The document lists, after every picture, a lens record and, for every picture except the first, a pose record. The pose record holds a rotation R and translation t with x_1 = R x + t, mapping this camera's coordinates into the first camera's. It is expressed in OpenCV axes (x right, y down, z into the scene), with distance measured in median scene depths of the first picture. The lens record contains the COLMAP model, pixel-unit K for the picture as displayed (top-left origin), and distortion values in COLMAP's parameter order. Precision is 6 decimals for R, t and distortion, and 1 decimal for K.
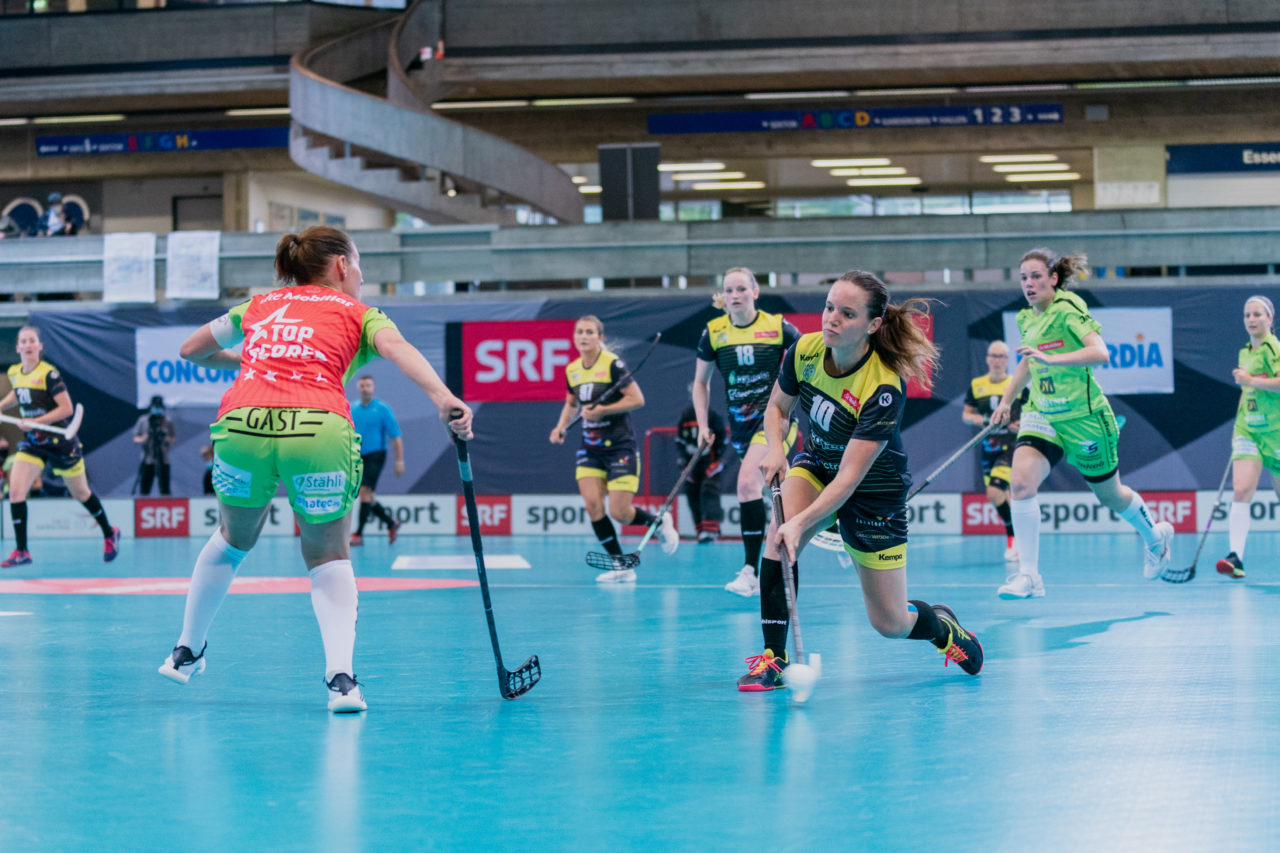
lens RADIAL K [[2901.1, 0, 640.0], [0, 2901.1, 426.5], [0, 0, 1]] dist [0.009960, -1.241766]
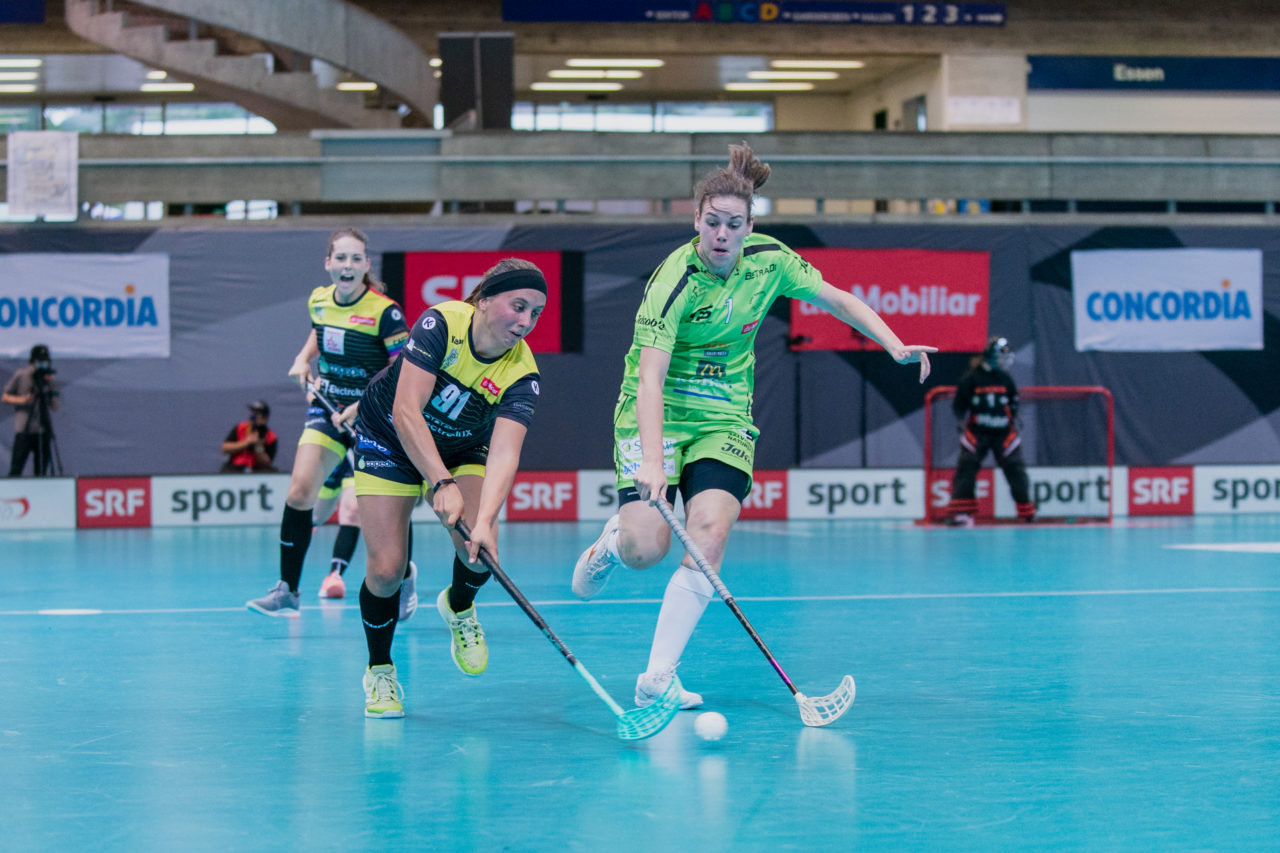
lens RADIAL K [[3628.8, 0, 640.0], [0, 3628.8, 426.5], [0, 0, 1]] dist [-0.362364, 1.176753]
pose [[0.950807, 0.000509, 0.309782, -0.313663], [-0.003165, 0.999962, 0.008070, 0.003079], [-0.309766, -0.008653, 0.950773, 0.049493]]
